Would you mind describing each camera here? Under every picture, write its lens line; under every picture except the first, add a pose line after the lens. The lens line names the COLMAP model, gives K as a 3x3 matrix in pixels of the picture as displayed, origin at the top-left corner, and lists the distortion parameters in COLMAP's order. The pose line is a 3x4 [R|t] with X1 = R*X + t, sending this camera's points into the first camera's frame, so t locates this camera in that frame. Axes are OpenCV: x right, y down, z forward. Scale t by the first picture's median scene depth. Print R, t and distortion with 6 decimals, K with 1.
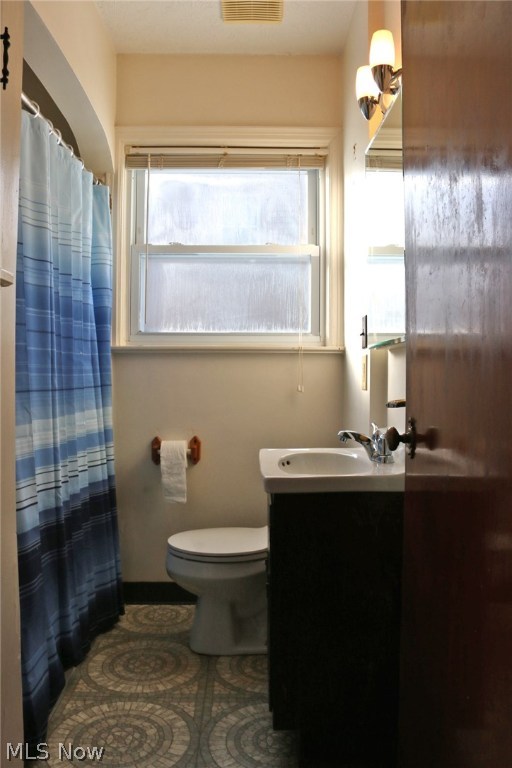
lens RADIAL K [[642.4, 0, 256.0], [0, 642.4, 384.0], [0, 0, 1]] dist [-0.158682, 0.159068]
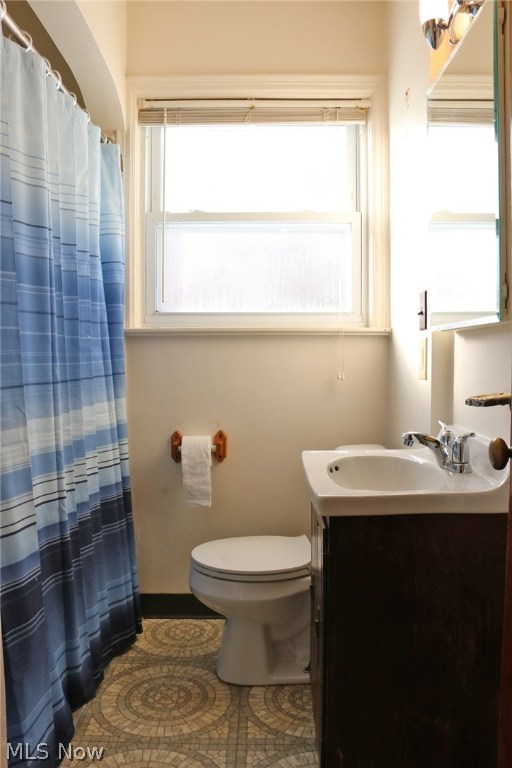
lens RADIAL K [[642.4, 0, 256.0], [0, 642.4, 384.0], [0, 0, 1]] dist [-0.158682, 0.159068]
pose [[0.999715, -0.004182, -0.023495, -0.031299], [0.004931, 0.999478, 0.031926, -0.012501], [0.023350, -0.032033, 0.999214, 0.153300]]
